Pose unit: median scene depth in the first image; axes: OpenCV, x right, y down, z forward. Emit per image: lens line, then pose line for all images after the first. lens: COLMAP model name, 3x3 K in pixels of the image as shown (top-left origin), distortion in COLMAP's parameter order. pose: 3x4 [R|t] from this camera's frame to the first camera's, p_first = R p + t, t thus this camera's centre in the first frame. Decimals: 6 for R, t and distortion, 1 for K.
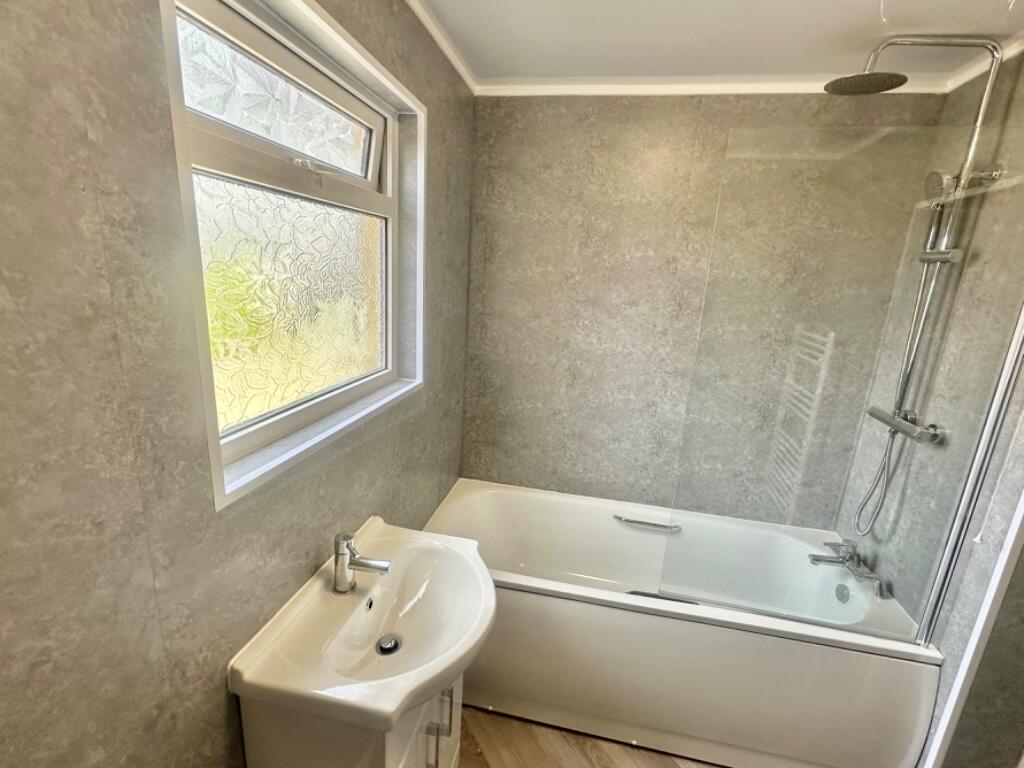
lens RADIAL K [[464.6, 0, 514.9], [0, 464.6, 385.5], [0, 0, 1]] dist [-0.002032, -0.000346]
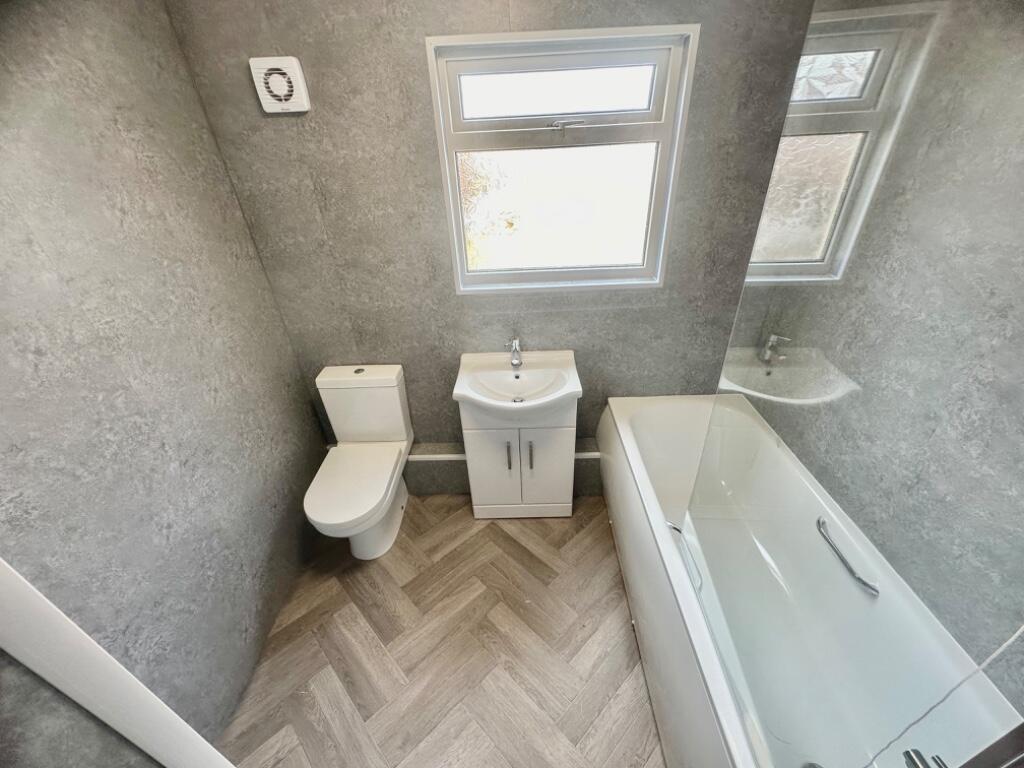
lens RADIAL K [[414.4, 0, 512.2], [0, 414.4, 385.0], [0, 0, 1]] dist [0.002057, -0.000118]
pose [[0.163506, 0.453449, -0.876156, 0.697020], [-0.184830, 0.886462, 0.424290, -0.136353], [0.969074, 0.092566, 0.228753, 0.321597]]
